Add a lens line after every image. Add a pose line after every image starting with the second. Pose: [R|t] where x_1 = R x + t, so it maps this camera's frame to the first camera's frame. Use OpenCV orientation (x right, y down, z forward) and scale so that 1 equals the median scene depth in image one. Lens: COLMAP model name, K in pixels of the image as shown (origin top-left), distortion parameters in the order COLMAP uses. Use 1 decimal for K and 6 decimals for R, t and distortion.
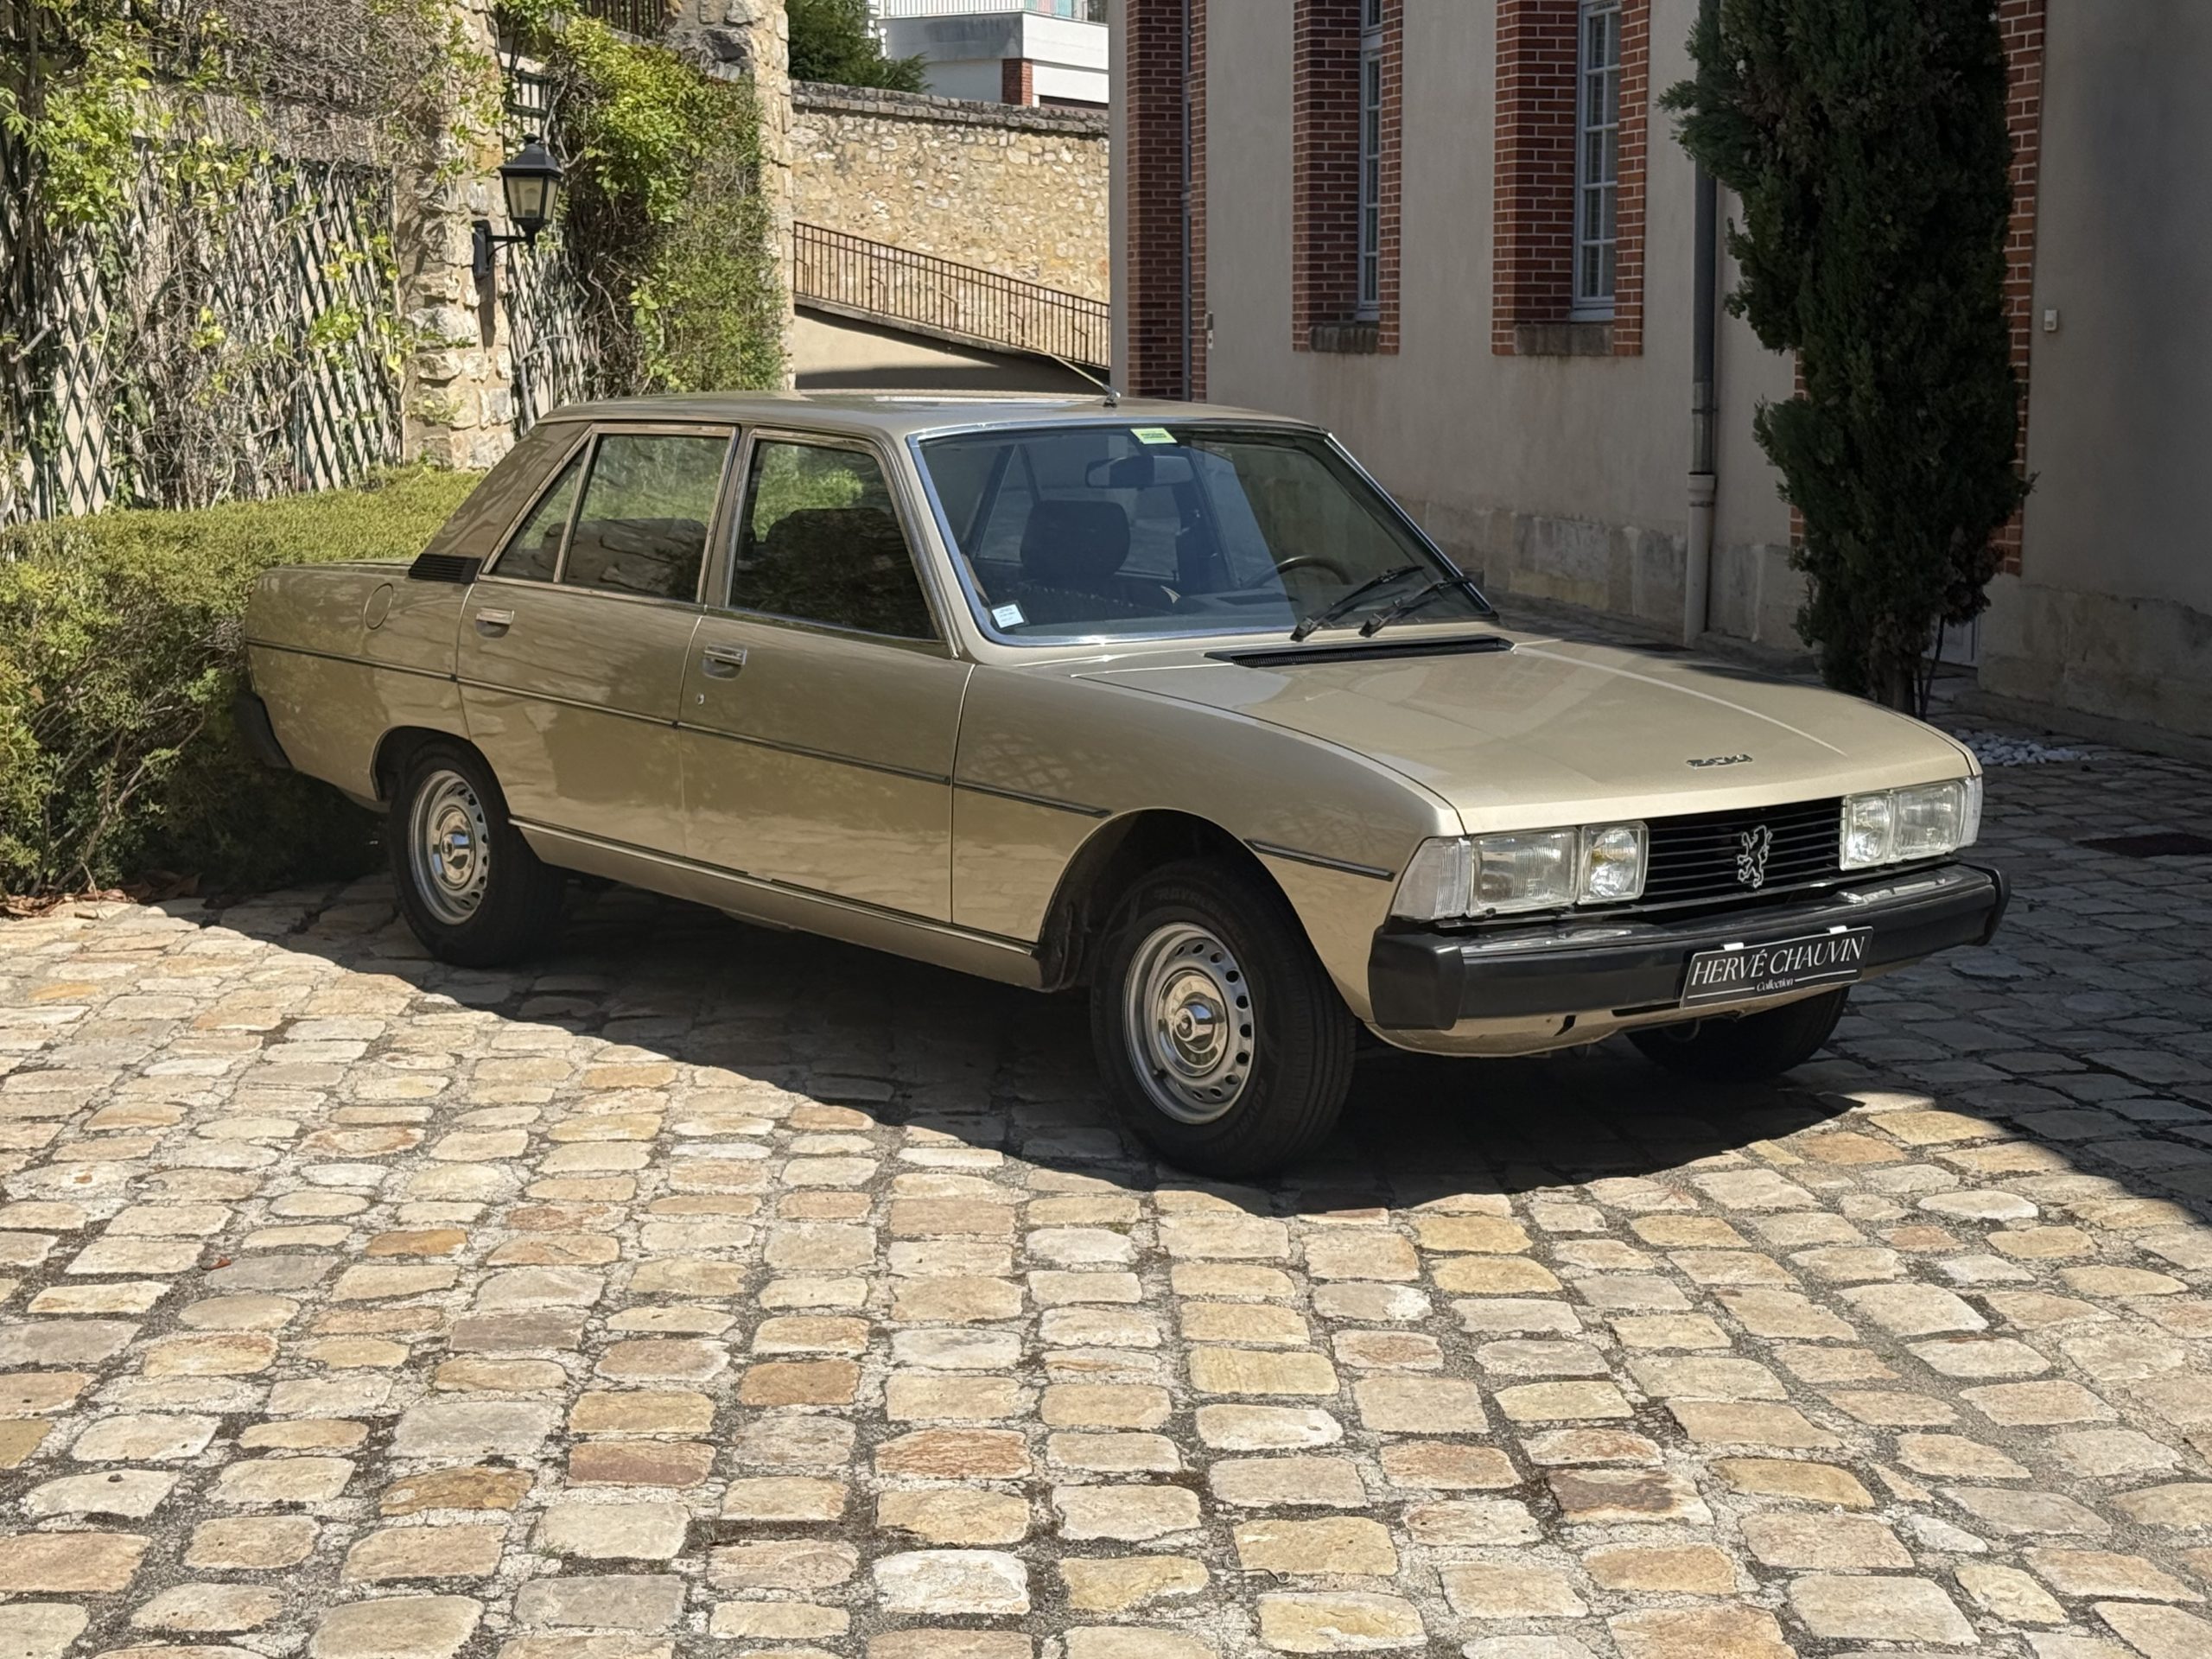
lens RADIAL K [[3586.9, 0, 1104.4], [0, 3586.9, 823.2], [0, 0, 1]] dist [0.138974, 0.000000]
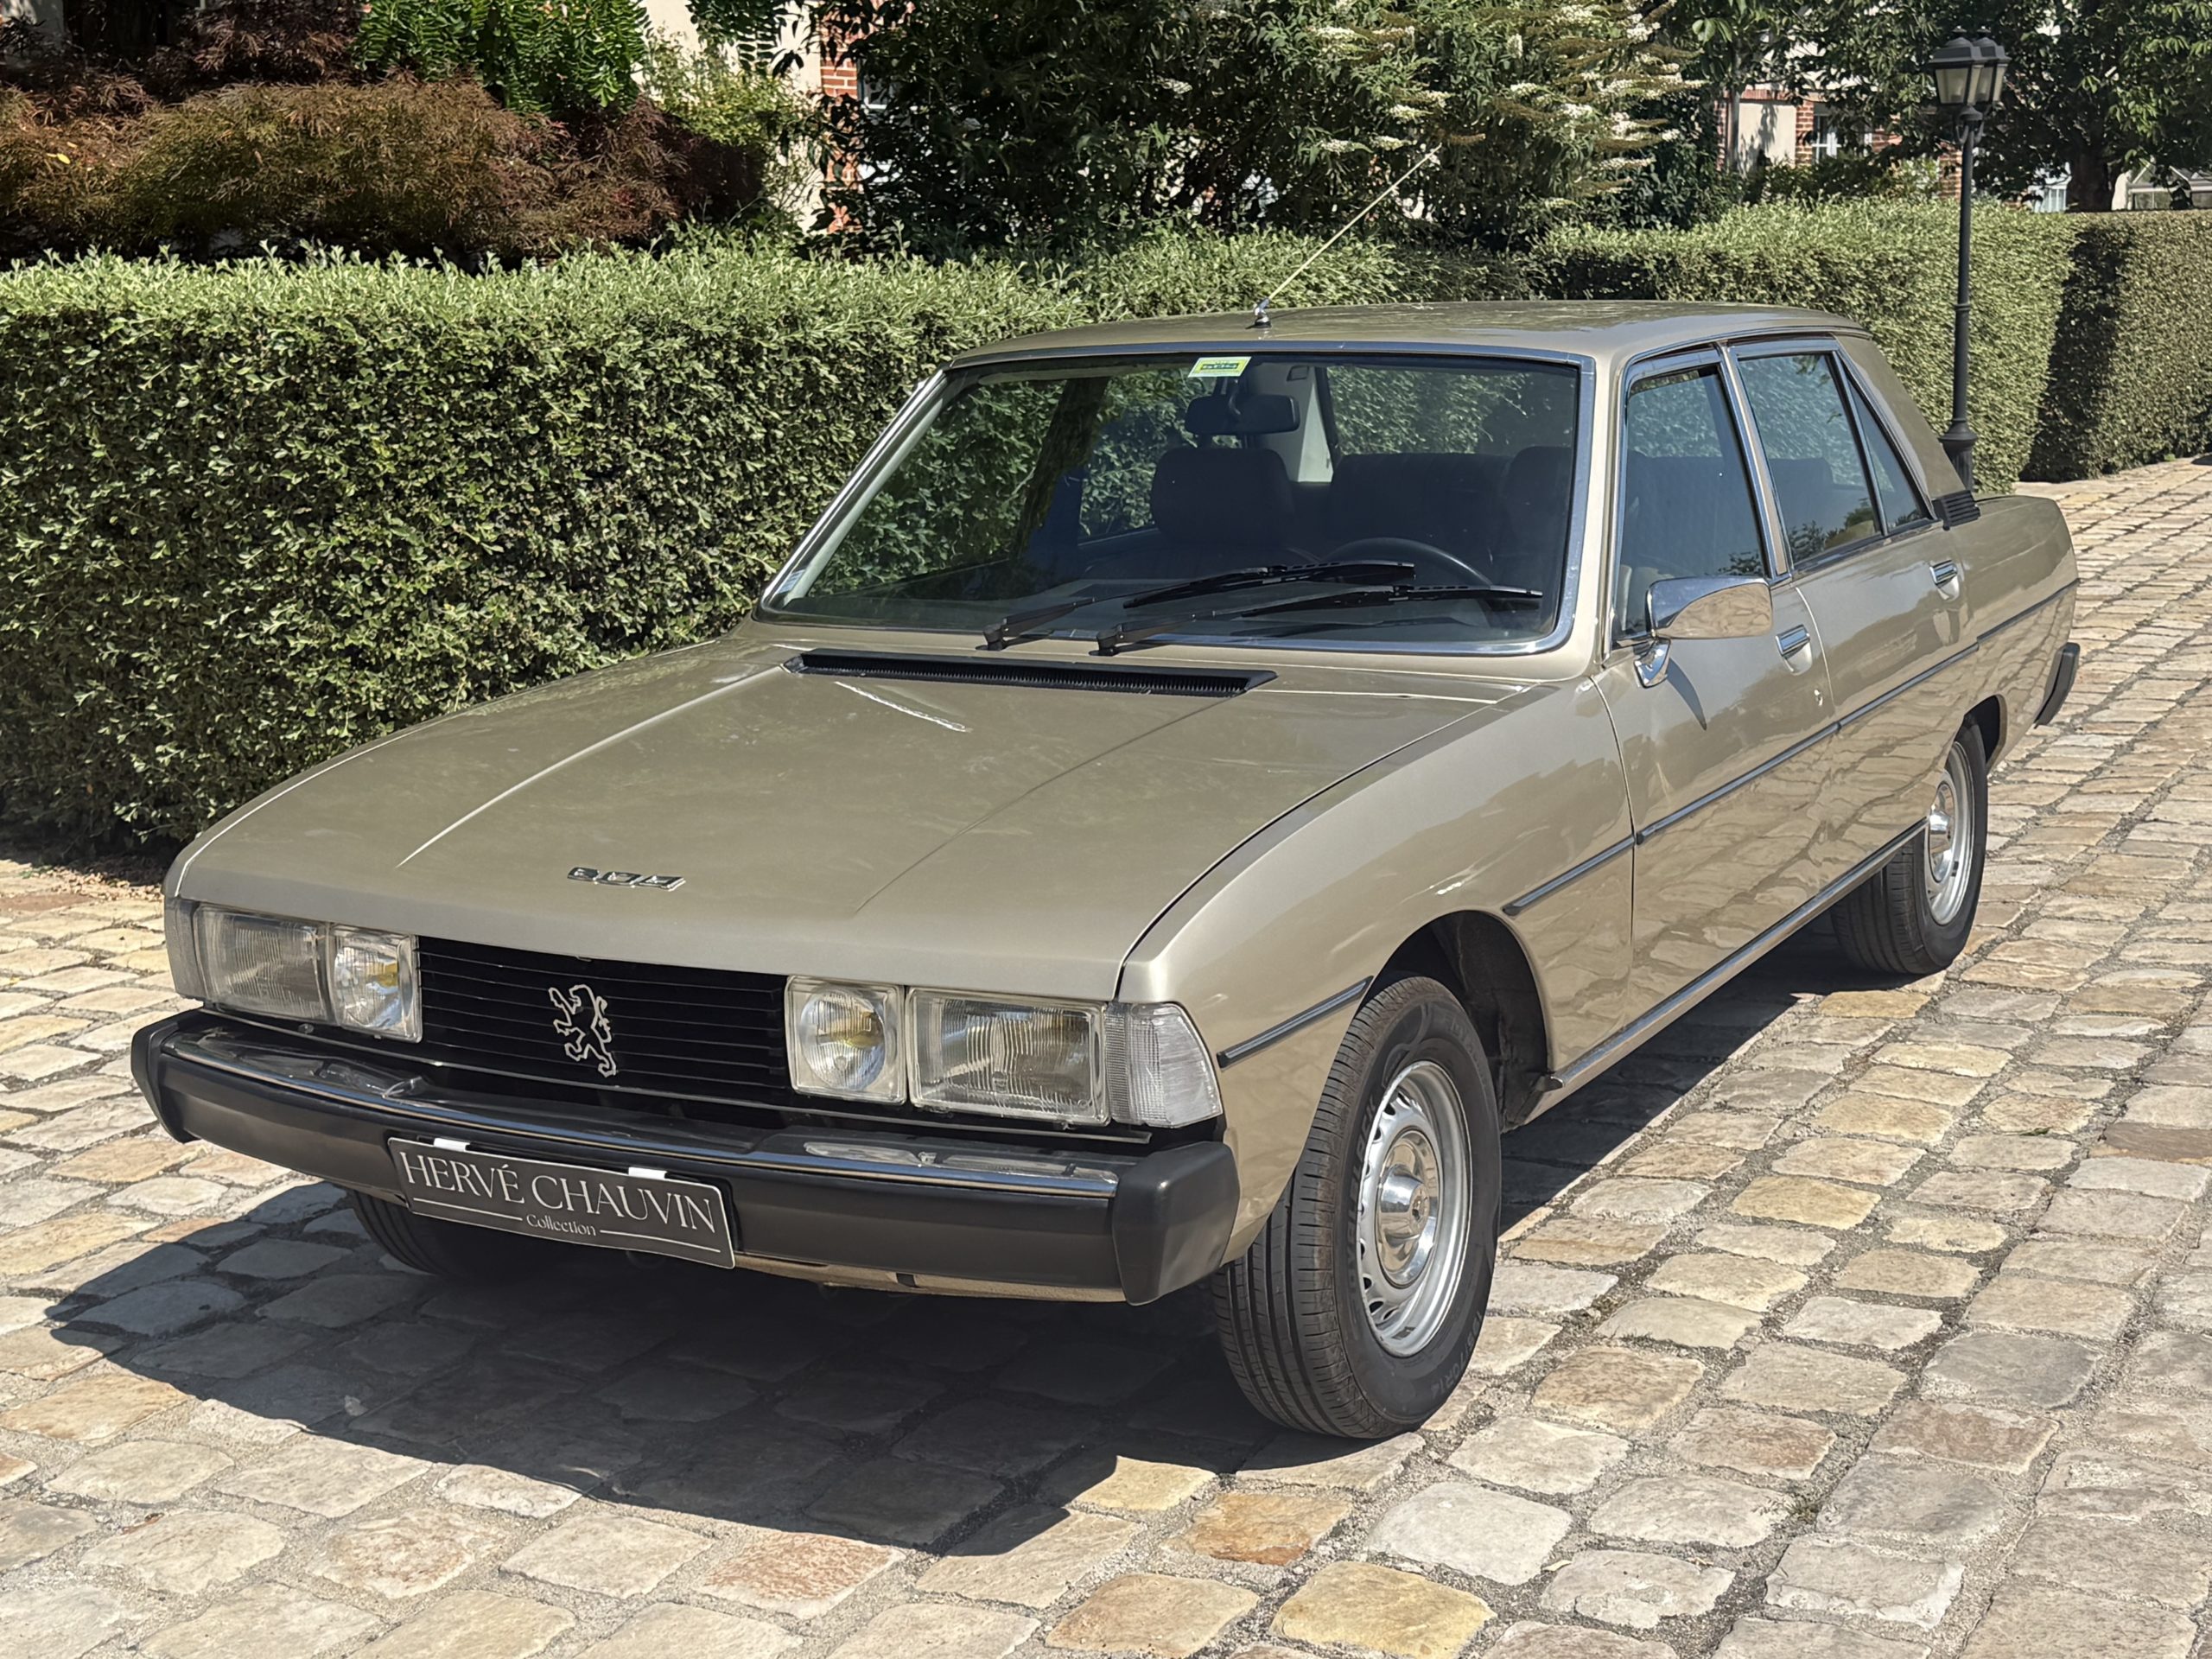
lens RADIAL K [[3033.3, 0, 1097.3], [0, 3033.3, 823.8], [0, 0, 1]] dist [0.141750, 0.000000]
pose [[0.335963, 0.152444, -0.929457, 0.707783], [-0.098942, 0.987067, 0.126129, -0.104727], [0.936664, 0.049587, 0.346702, 0.875339]]
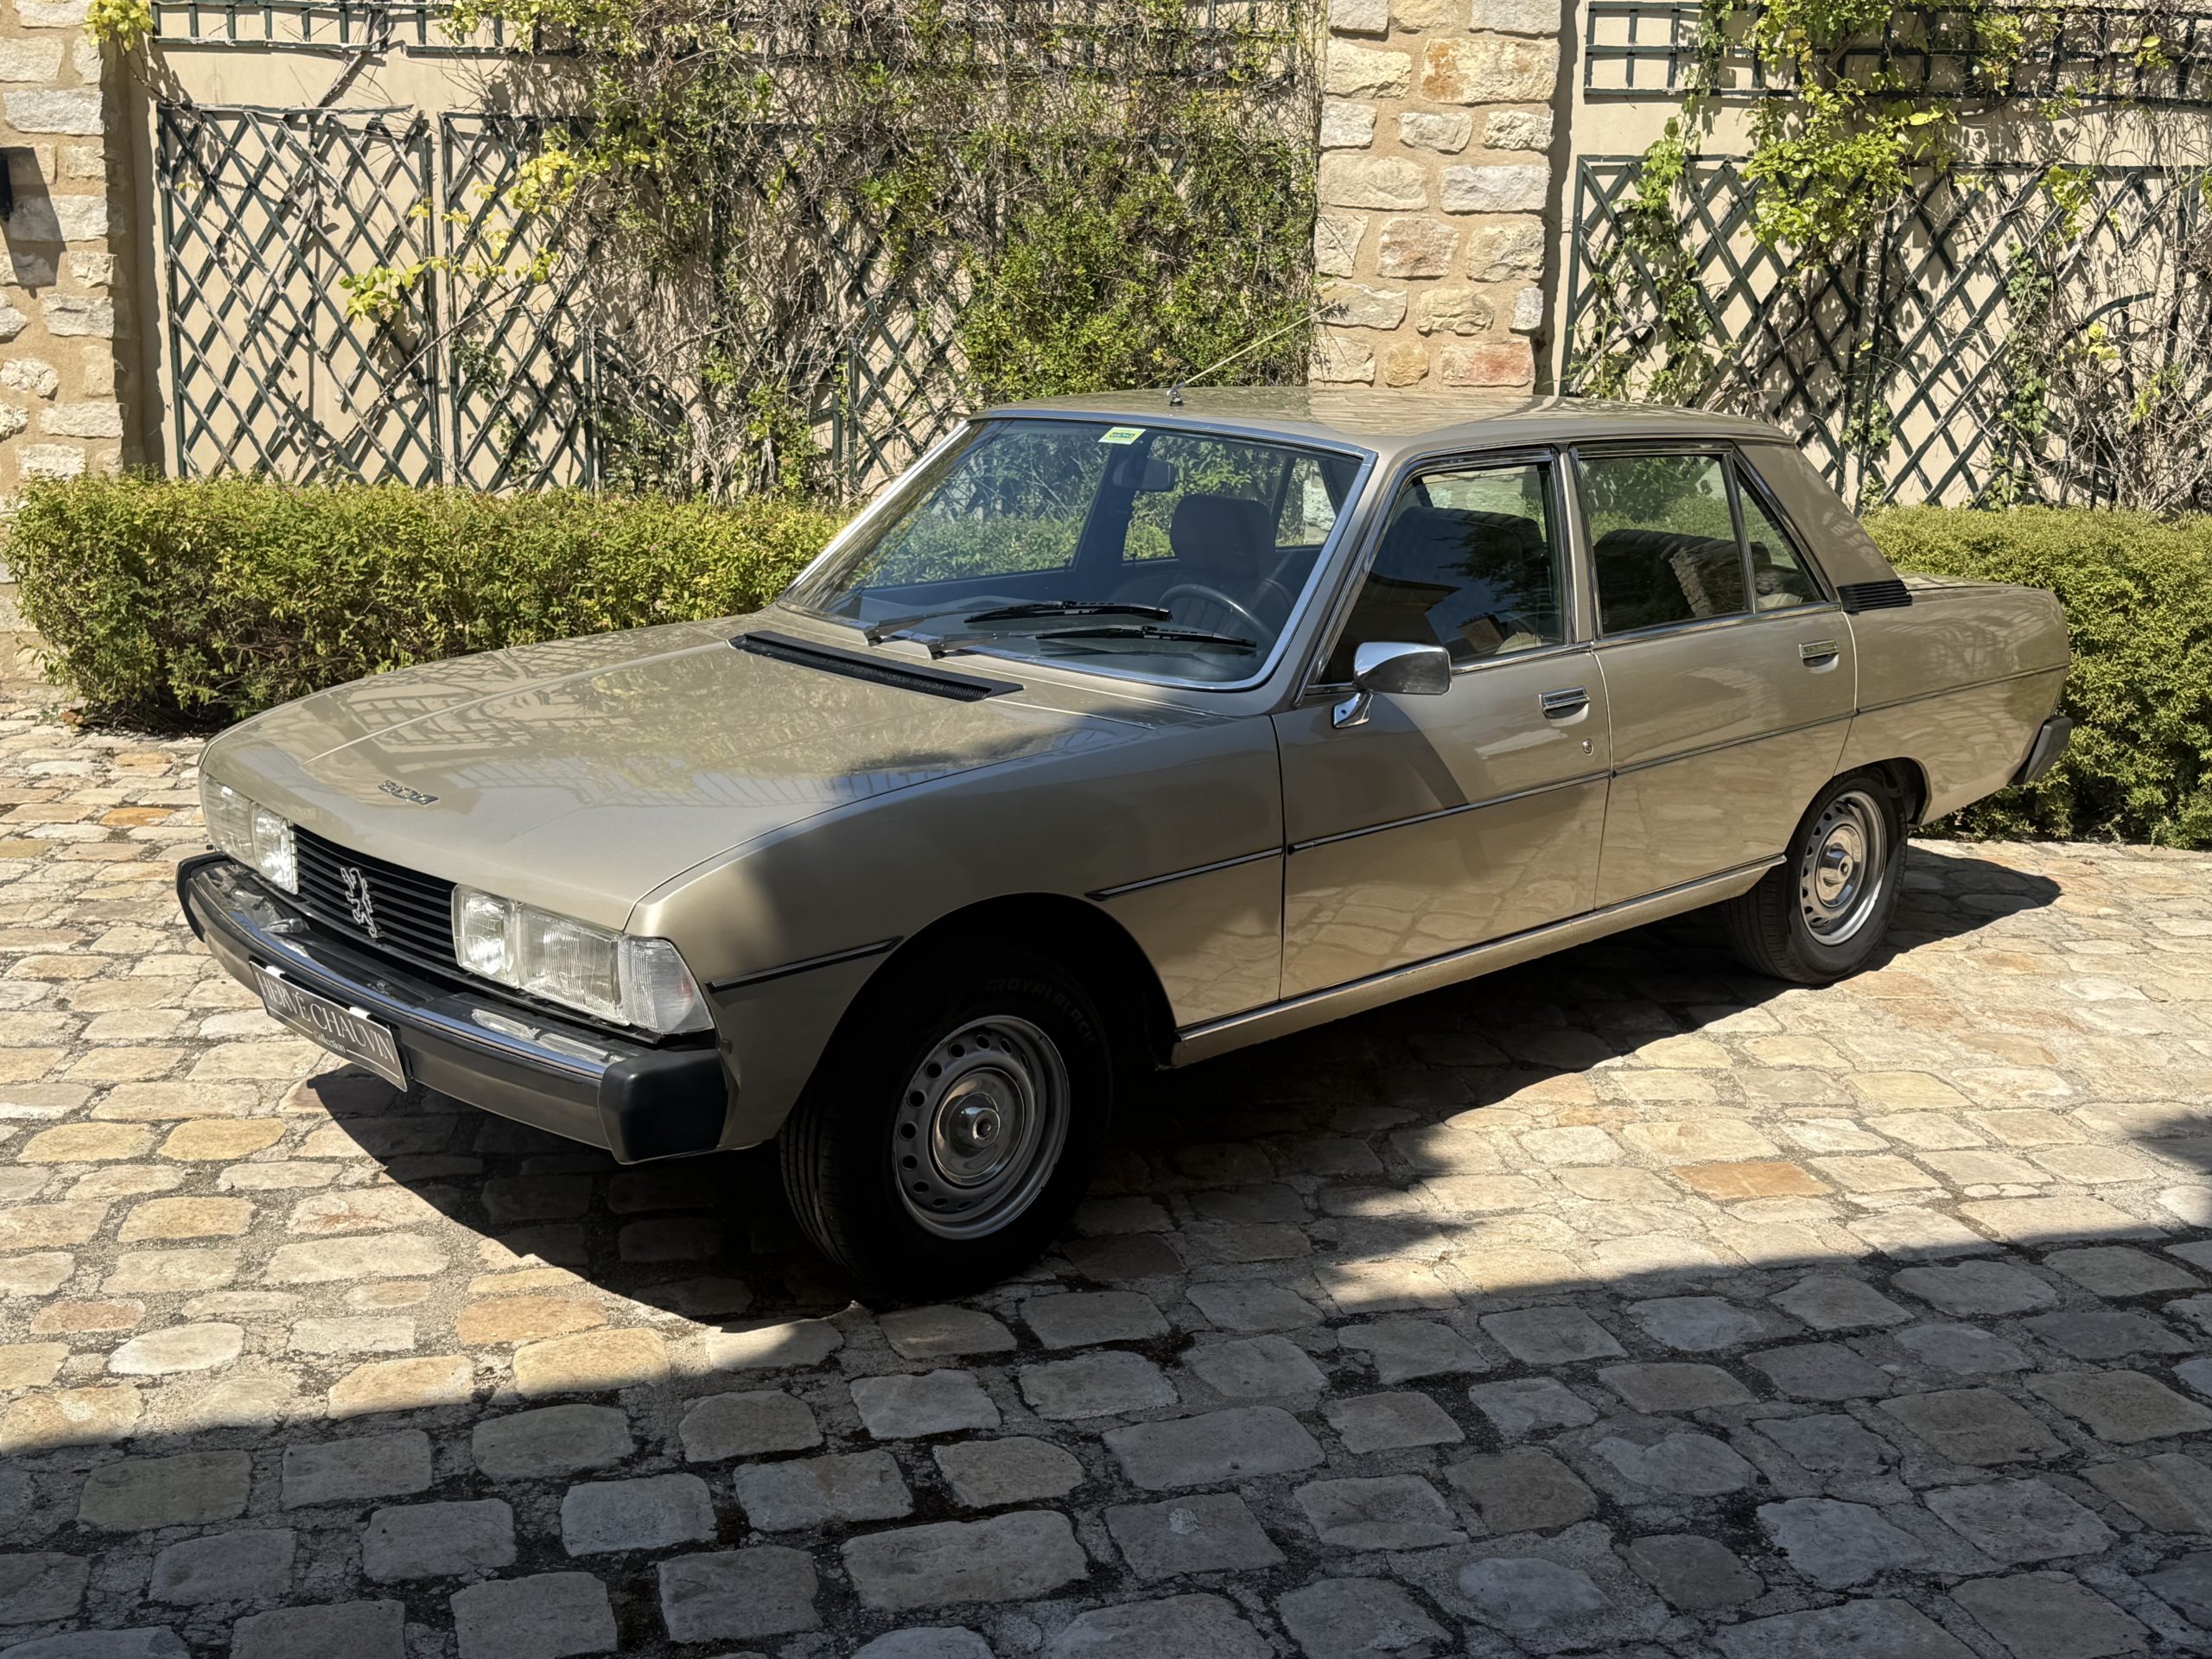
lens RADIAL K [[2374.4, 0, 1116.0], [0, 2374.4, 842.9], [0, 0, 1]] dist [0.062629, 0.000000]
pose [[0.048428, 0.218070, -0.974731, 0.745404], [-0.163438, 0.964453, 0.207650, -0.154113], [0.985364, 0.149252, 0.082348, 1.110632]]
